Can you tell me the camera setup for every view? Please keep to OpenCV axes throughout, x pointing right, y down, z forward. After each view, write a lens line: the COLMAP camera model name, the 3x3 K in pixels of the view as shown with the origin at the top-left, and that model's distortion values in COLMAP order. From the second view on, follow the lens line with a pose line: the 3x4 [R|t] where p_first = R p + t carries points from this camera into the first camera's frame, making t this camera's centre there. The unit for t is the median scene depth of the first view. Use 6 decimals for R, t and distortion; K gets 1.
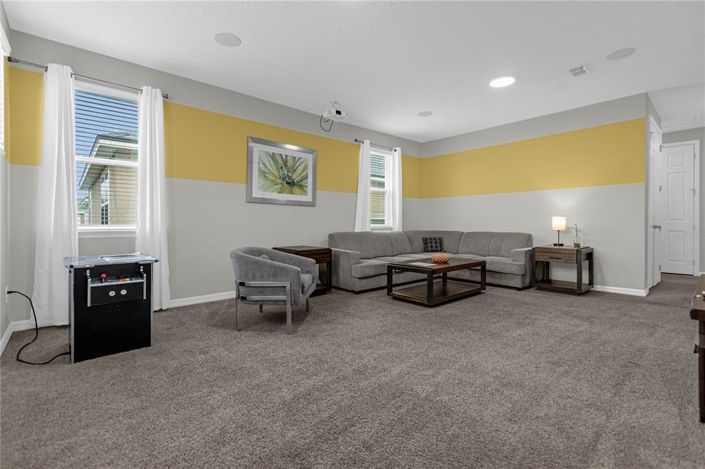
lens RADIAL K [[320.7, 0, 361.1], [0, 320.7, 230.5], [0, 0, 1]] dist [0.003179, 0.000253]
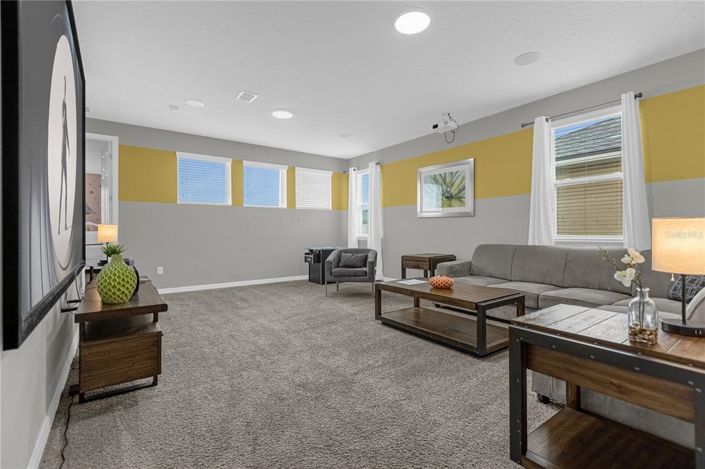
lens RADIAL K [[320.7, 0, 361.1], [0, 320.7, 230.5], [0, 0, 1]] dist [0.003179, 0.000253]
pose [[-0.082969, -0.011876, -0.996481, 0.881068], [-0.031272, 0.999468, -0.009308, -0.013032], [0.996061, 0.030389, -0.083296, 0.775252]]
